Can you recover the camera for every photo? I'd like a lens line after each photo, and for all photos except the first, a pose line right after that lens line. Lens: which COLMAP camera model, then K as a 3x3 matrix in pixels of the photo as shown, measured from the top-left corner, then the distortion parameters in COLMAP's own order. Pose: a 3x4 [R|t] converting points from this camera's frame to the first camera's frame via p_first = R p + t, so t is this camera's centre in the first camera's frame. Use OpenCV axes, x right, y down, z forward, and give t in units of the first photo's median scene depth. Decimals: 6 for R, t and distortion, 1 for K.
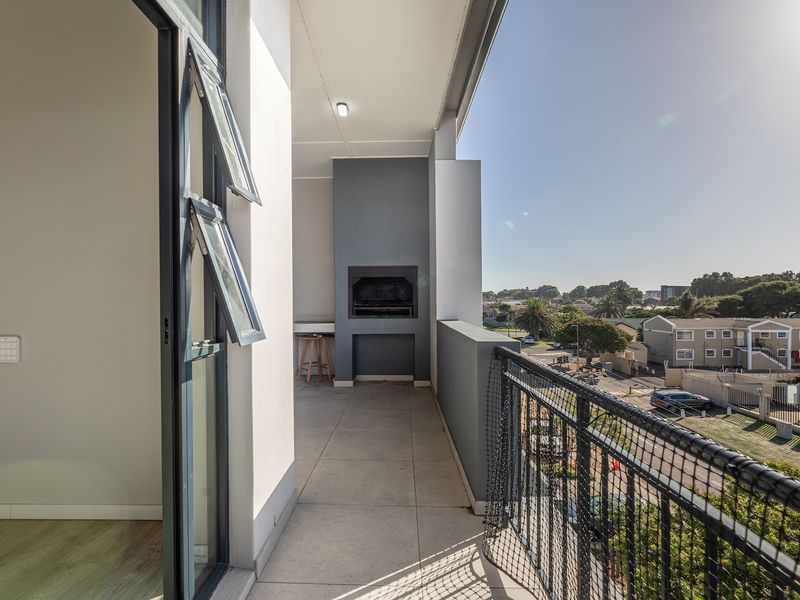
lens RADIAL K [[442.4, 0, 400.0], [0, 442.4, 300.0], [0, 0, 1]] dist [0.000871, -0.000455]
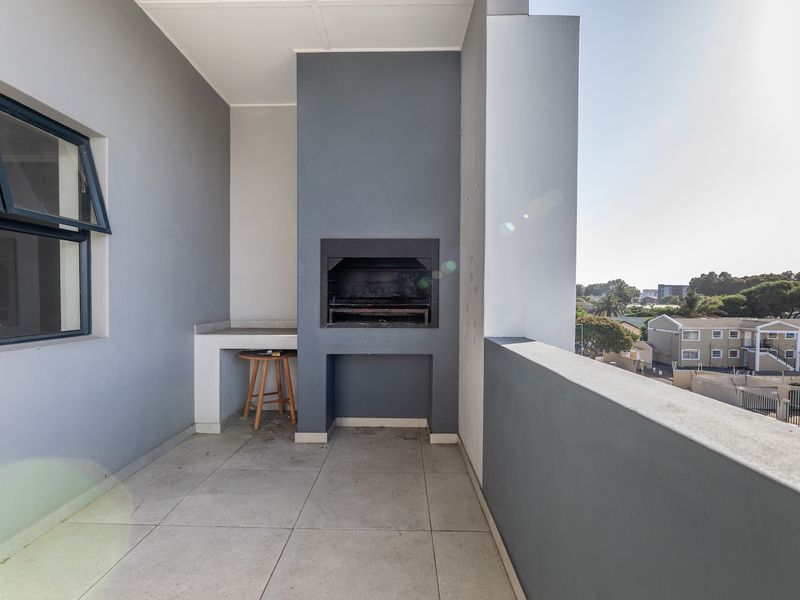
lens RADIAL K [[321.8, 0, 400.0], [0, 321.8, 300.0], [0, 0, 1]] dist [0.000301, 0.000001]
pose [[0.999899, 0.009809, 0.010305, -0.008302], [-0.009939, 0.999870, 0.012720, -0.000672], [-0.010179, -0.012821, 0.999866, 0.296738]]
